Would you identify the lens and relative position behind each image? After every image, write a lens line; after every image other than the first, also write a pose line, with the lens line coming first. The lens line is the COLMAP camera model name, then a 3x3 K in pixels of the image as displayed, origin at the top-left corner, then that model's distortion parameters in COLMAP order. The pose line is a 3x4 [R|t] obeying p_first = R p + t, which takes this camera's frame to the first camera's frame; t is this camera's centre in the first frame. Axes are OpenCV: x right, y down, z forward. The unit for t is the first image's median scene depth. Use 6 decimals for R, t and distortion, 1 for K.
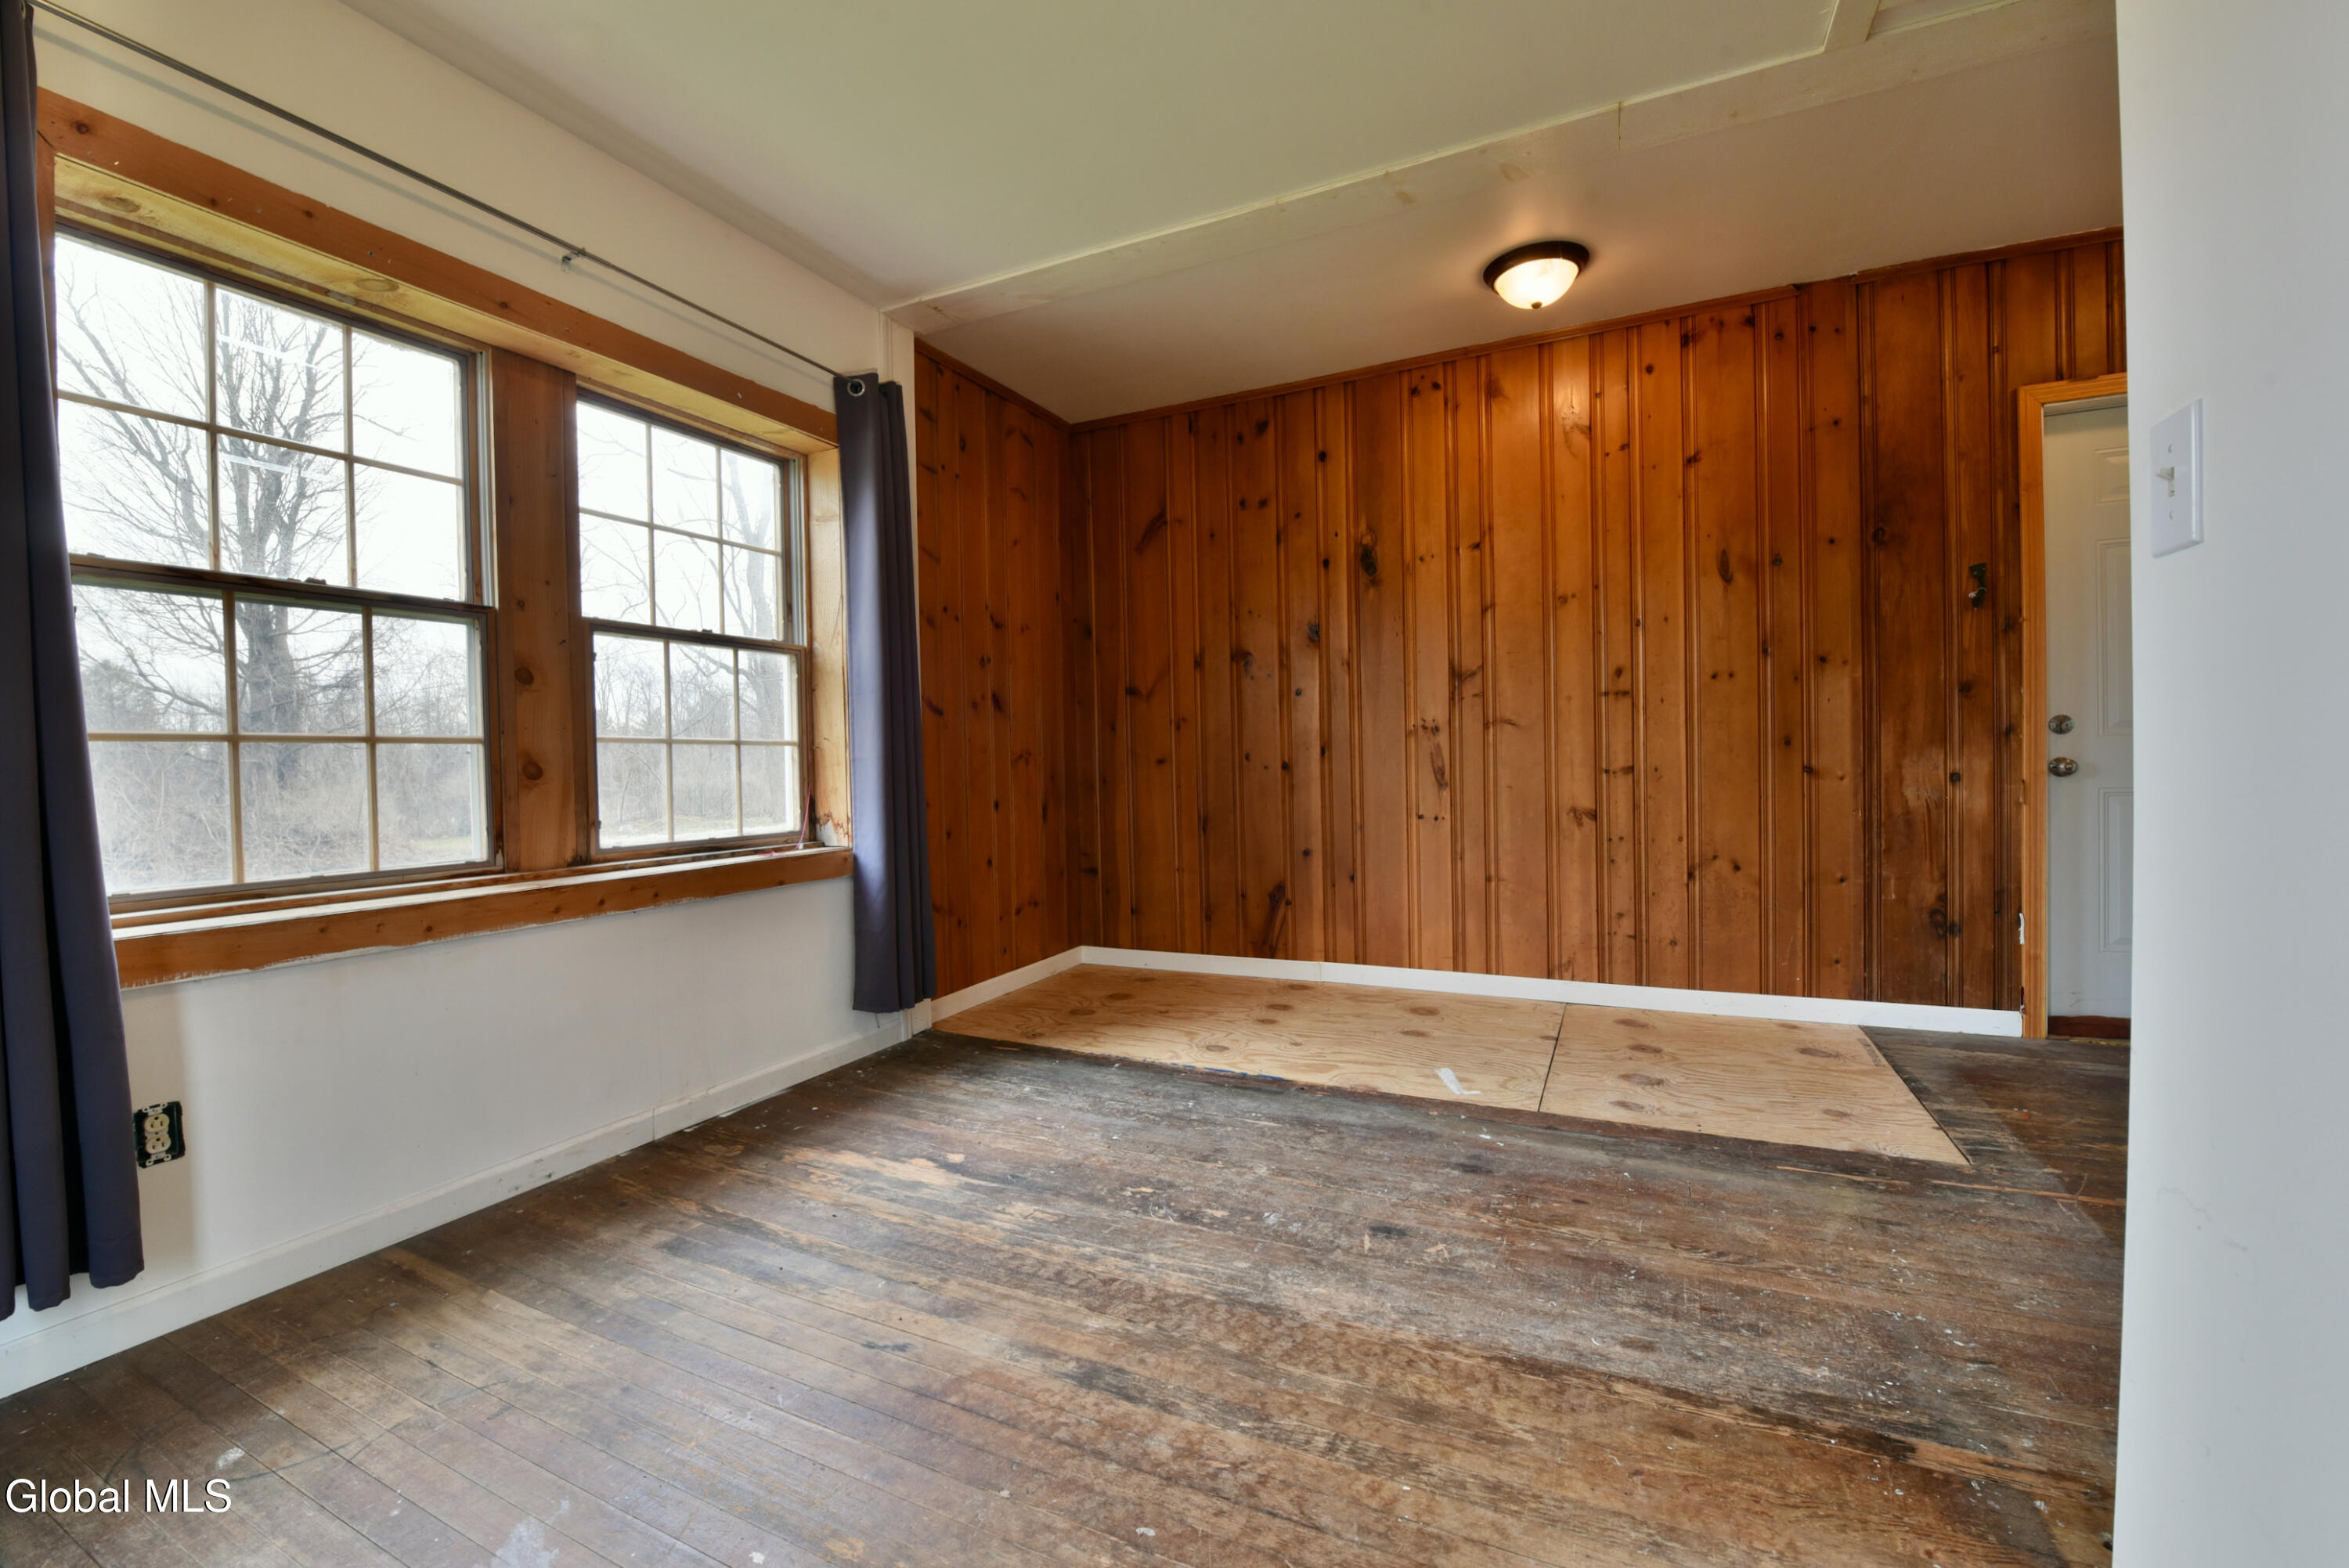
lens RADIAL K [[956.8, 0, 1172.1], [0, 956.8, 785.9], [0, 0, 1]] dist [-0.016022, -0.002448]
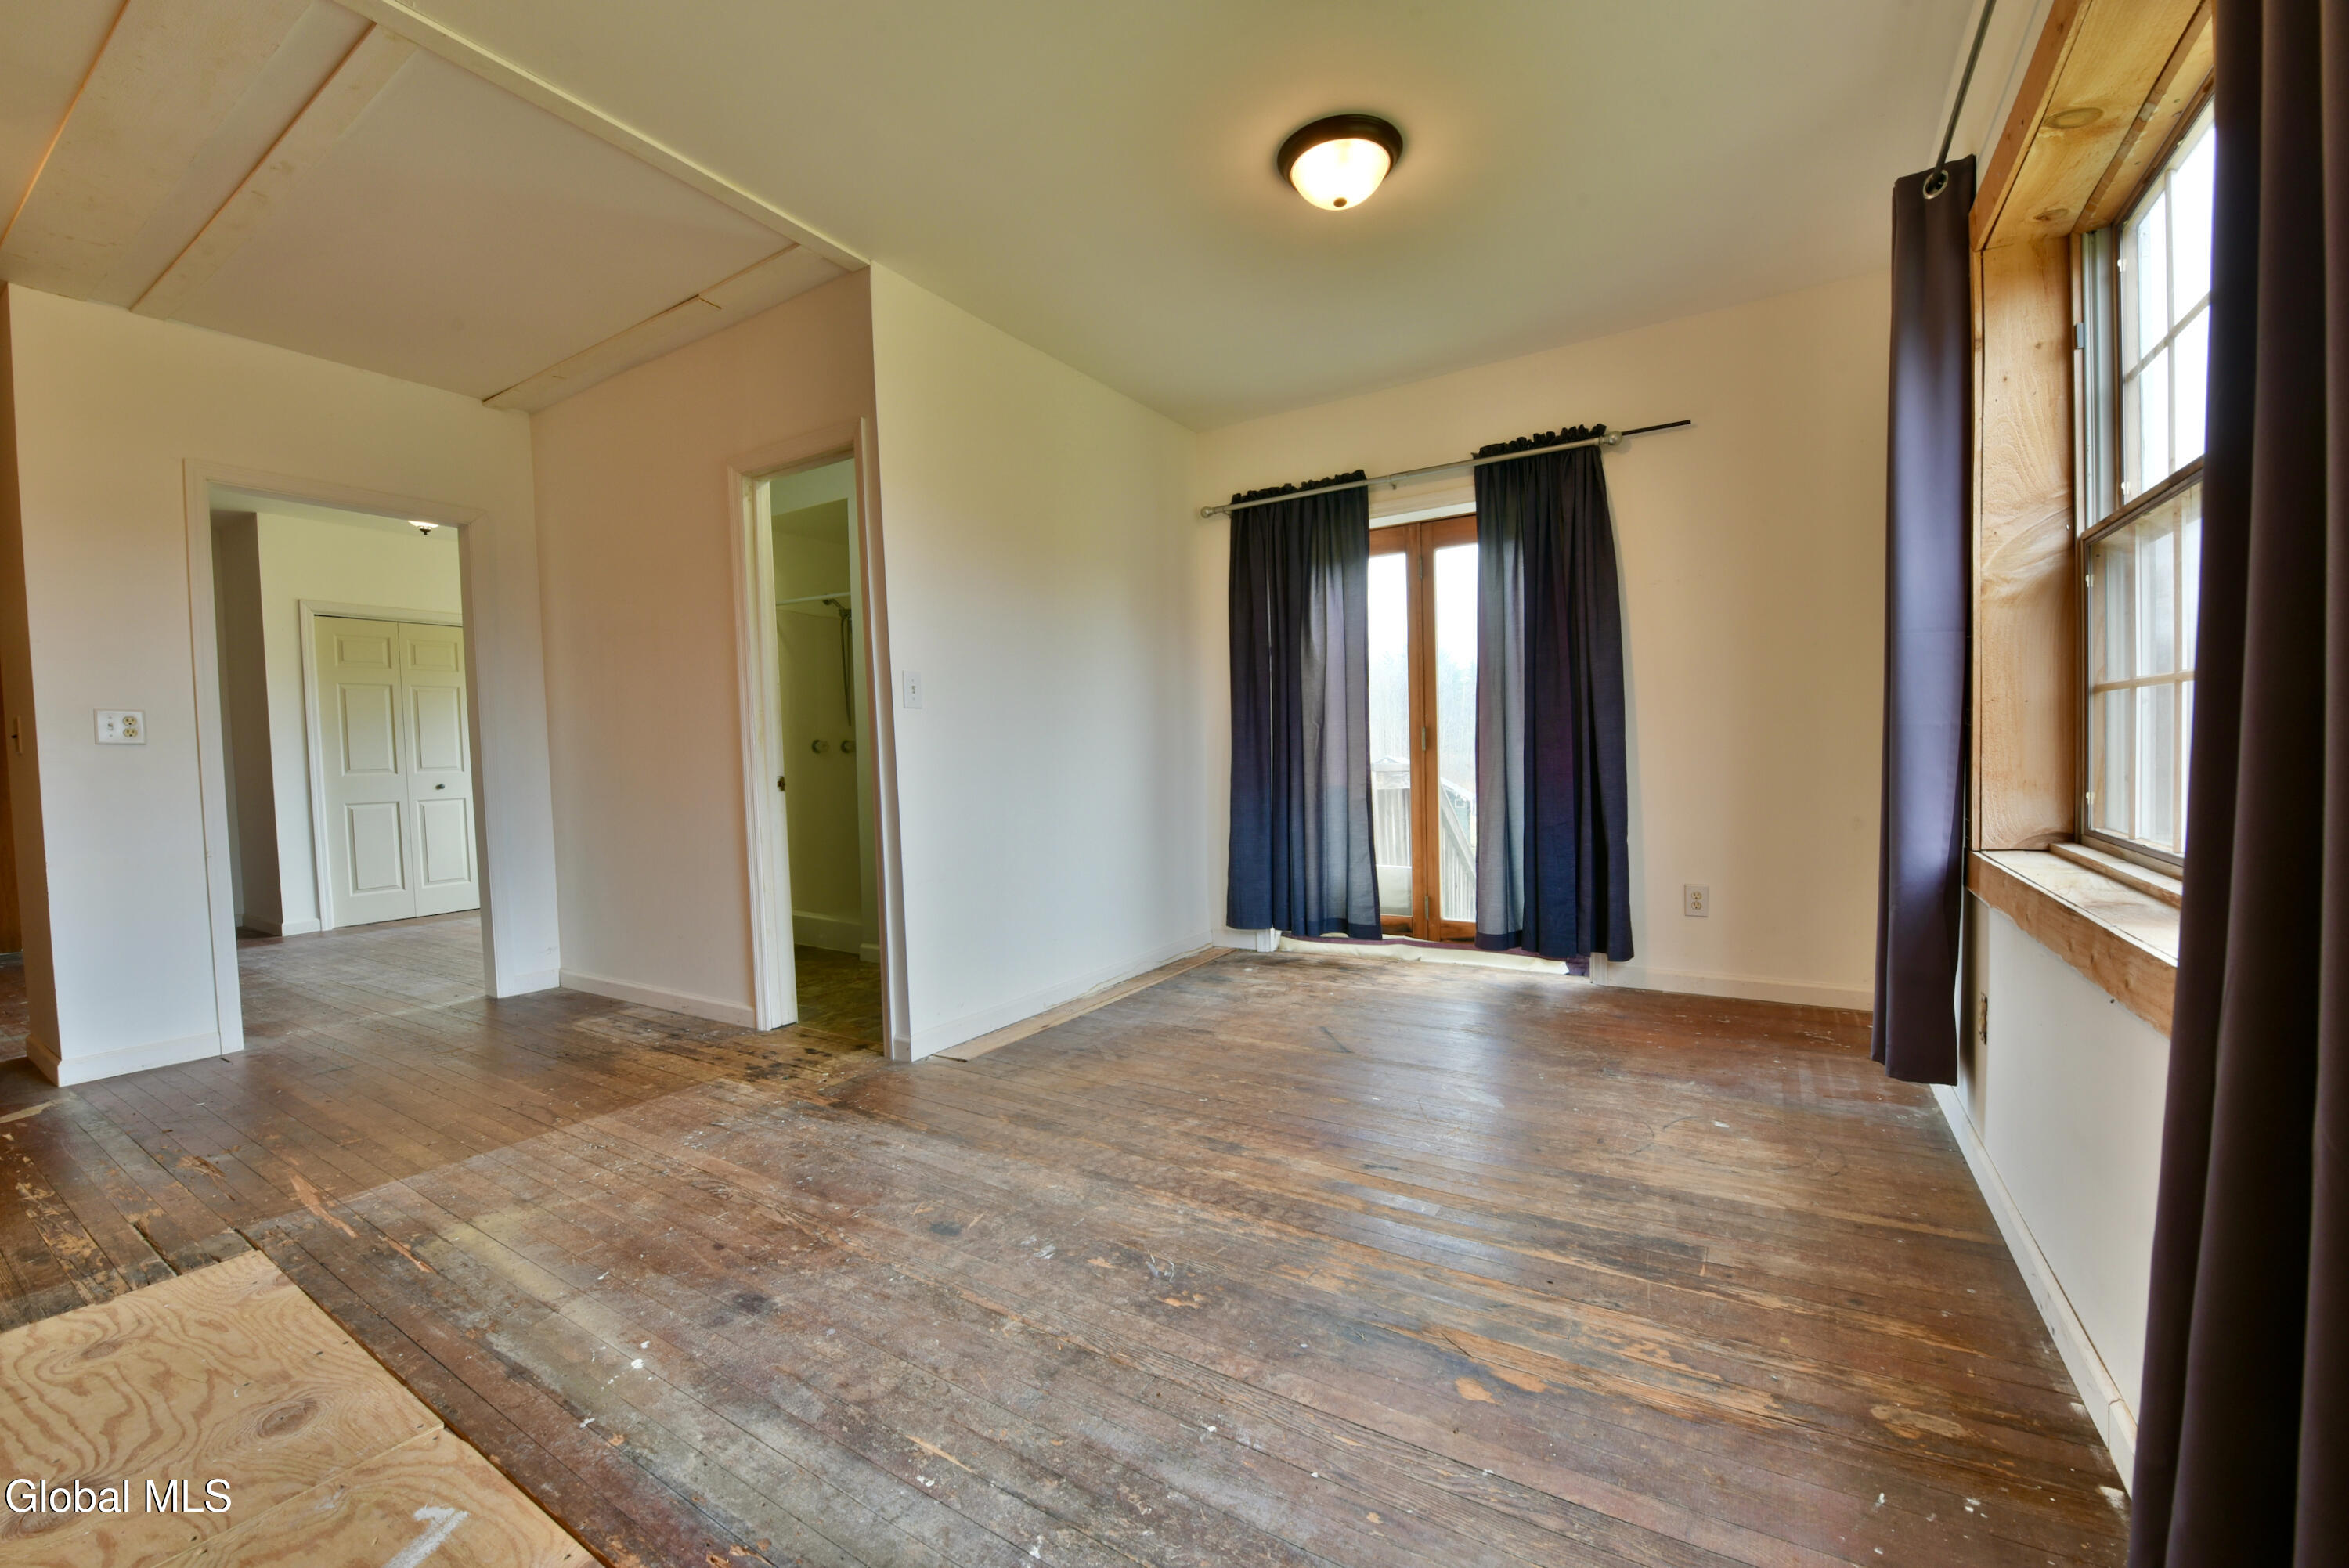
lens RADIAL K [[928.2, 0, 1174.5], [0, 928.2, 784.0], [0, 0, 1]] dist [-0.009016, -0.003496]
pose [[-0.992864, 0.044128, 0.110787, -0.116143], [0.050646, 0.997104, 0.056732, -0.038758], [-0.107963, 0.061938, -0.992224, 1.536808]]
